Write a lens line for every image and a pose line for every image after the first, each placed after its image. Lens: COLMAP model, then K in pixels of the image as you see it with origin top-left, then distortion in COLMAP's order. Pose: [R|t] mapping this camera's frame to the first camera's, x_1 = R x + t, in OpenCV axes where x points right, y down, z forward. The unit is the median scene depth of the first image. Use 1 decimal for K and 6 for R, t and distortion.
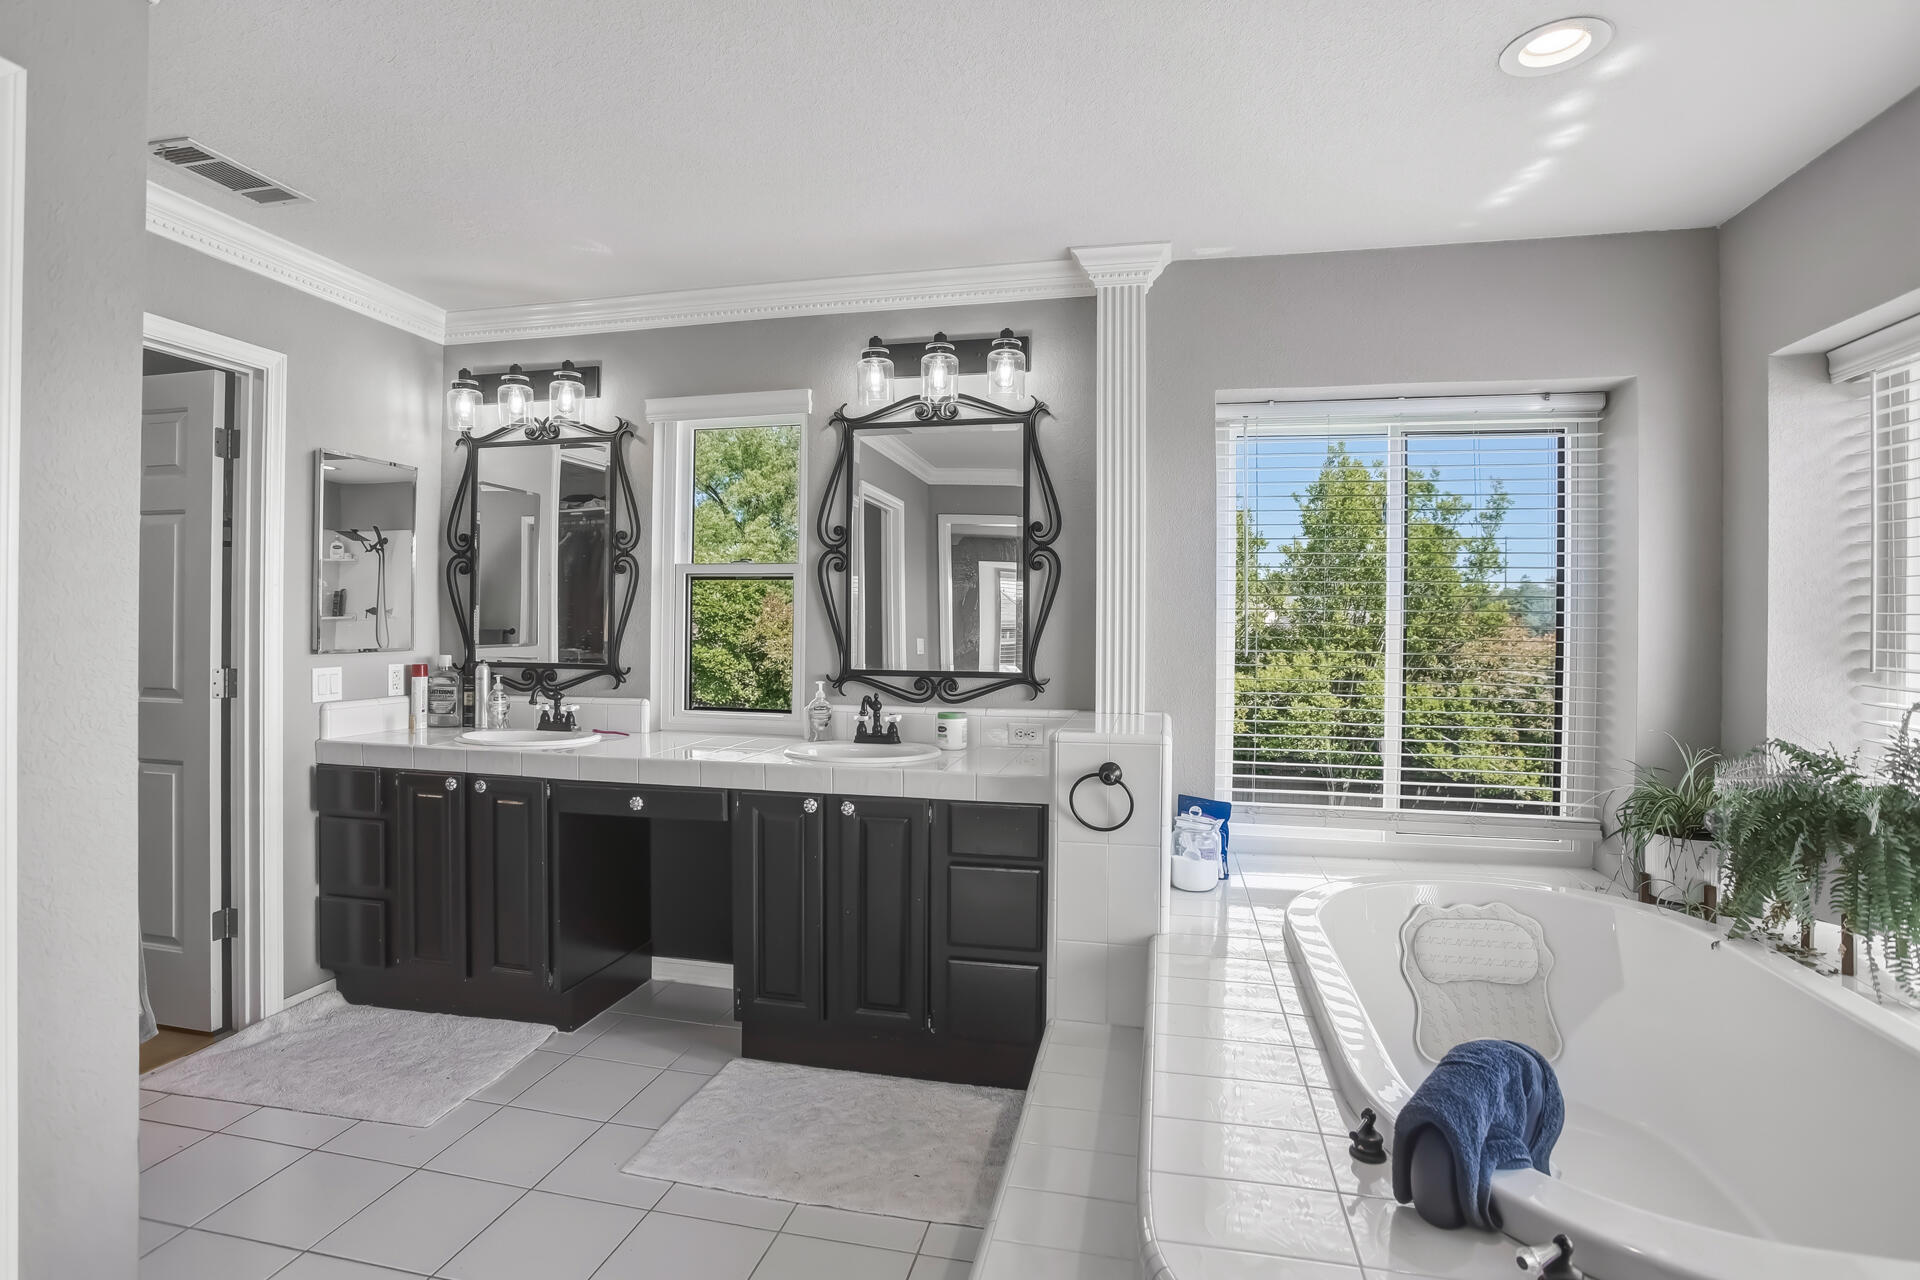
lens RADIAL K [[929.7, 0, 959.1], [0, 929.7, 620.2], [0, 0, 1]] dist [-0.053040, 0.001434]
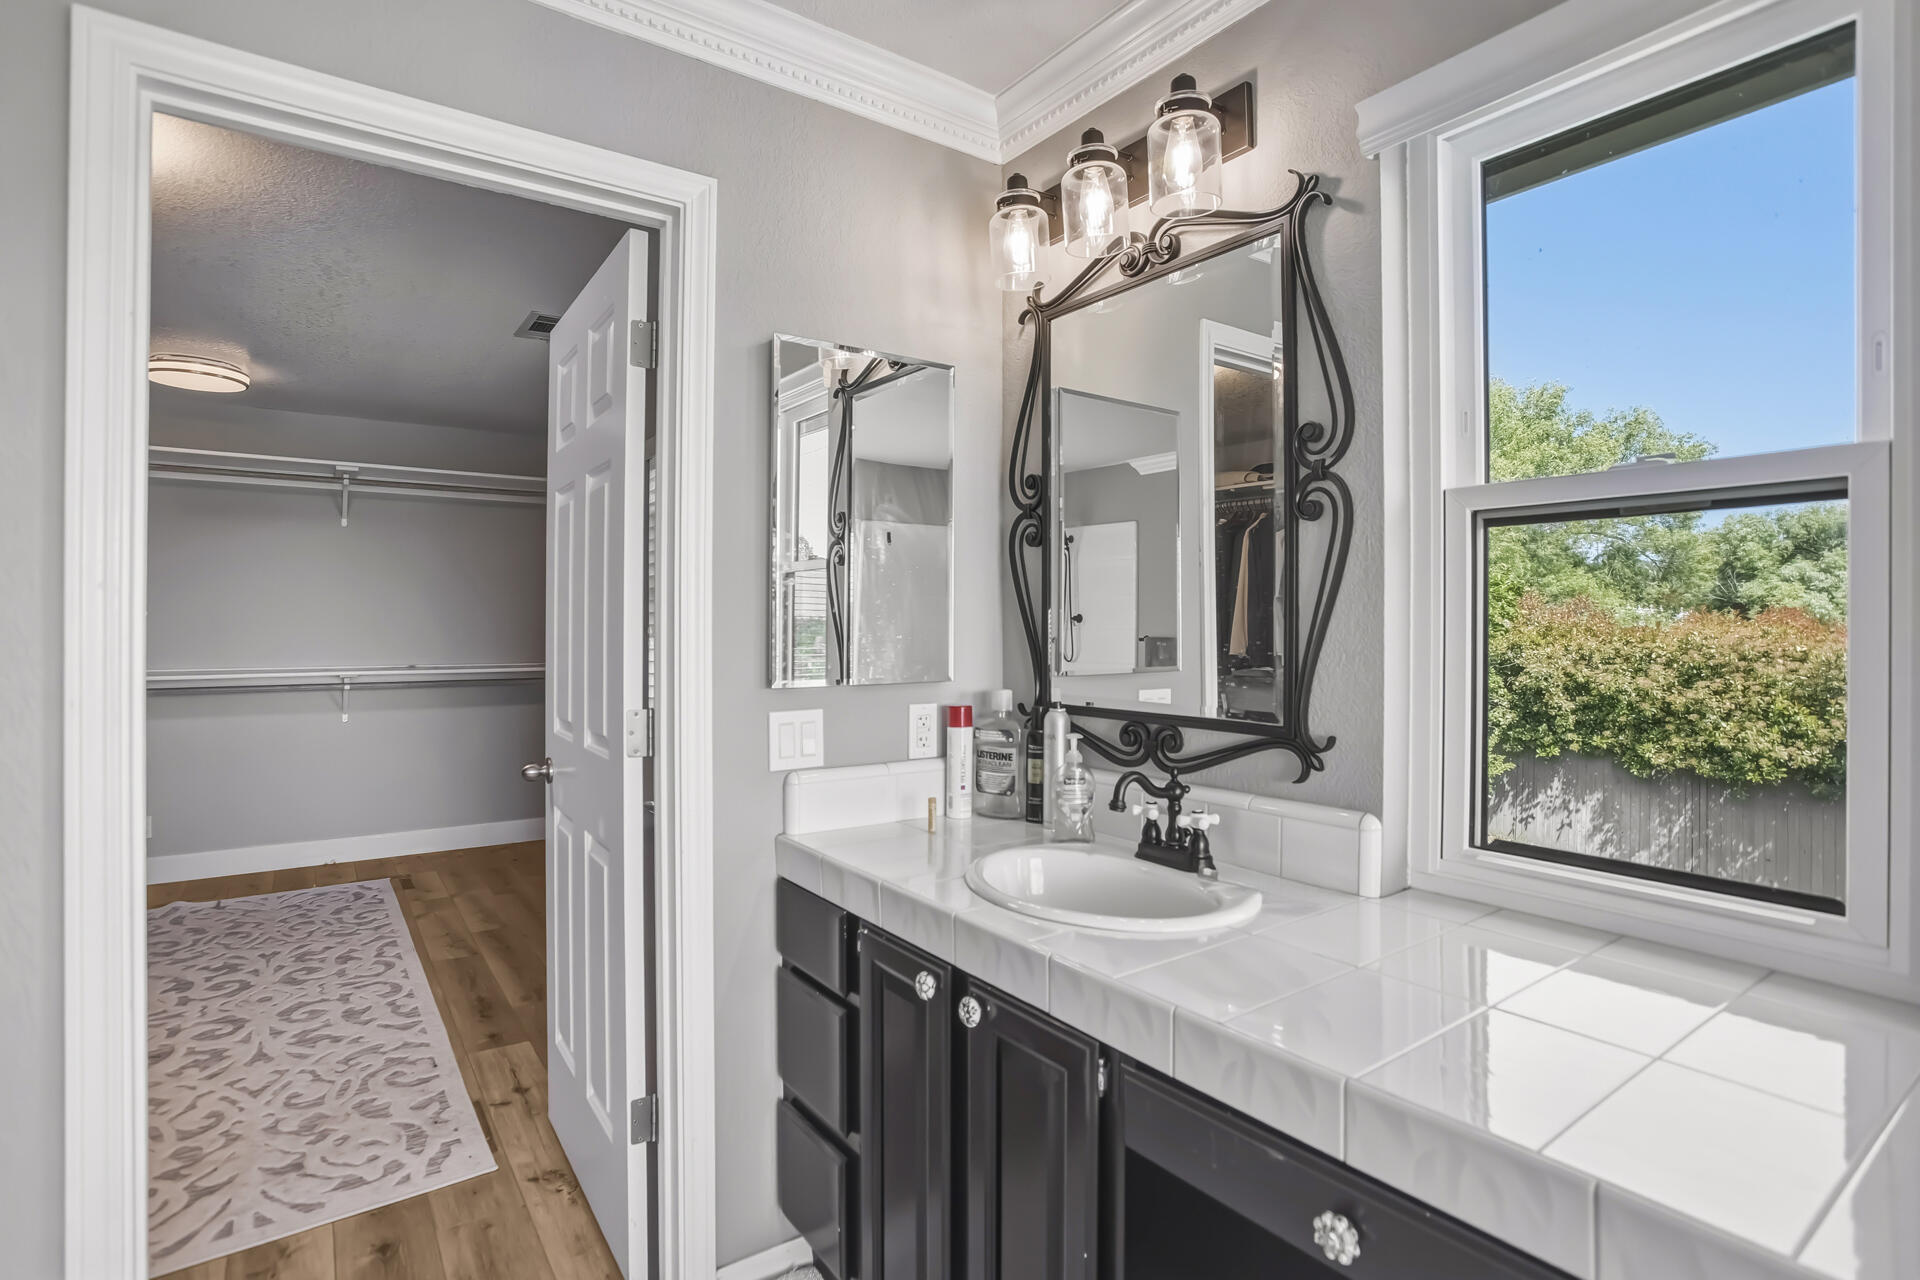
lens RADIAL K [[929.7, 0, 951.9], [0, 929.7, 624.9], [0, 0, 1]] dist [-0.053040, 0.001434]
pose [[0.729489, -0.009458, -0.683927, -0.191527], [0.007585, 0.999955, -0.005738, 0.001030], [0.683950, -0.001002, 0.729528, 0.562276]]
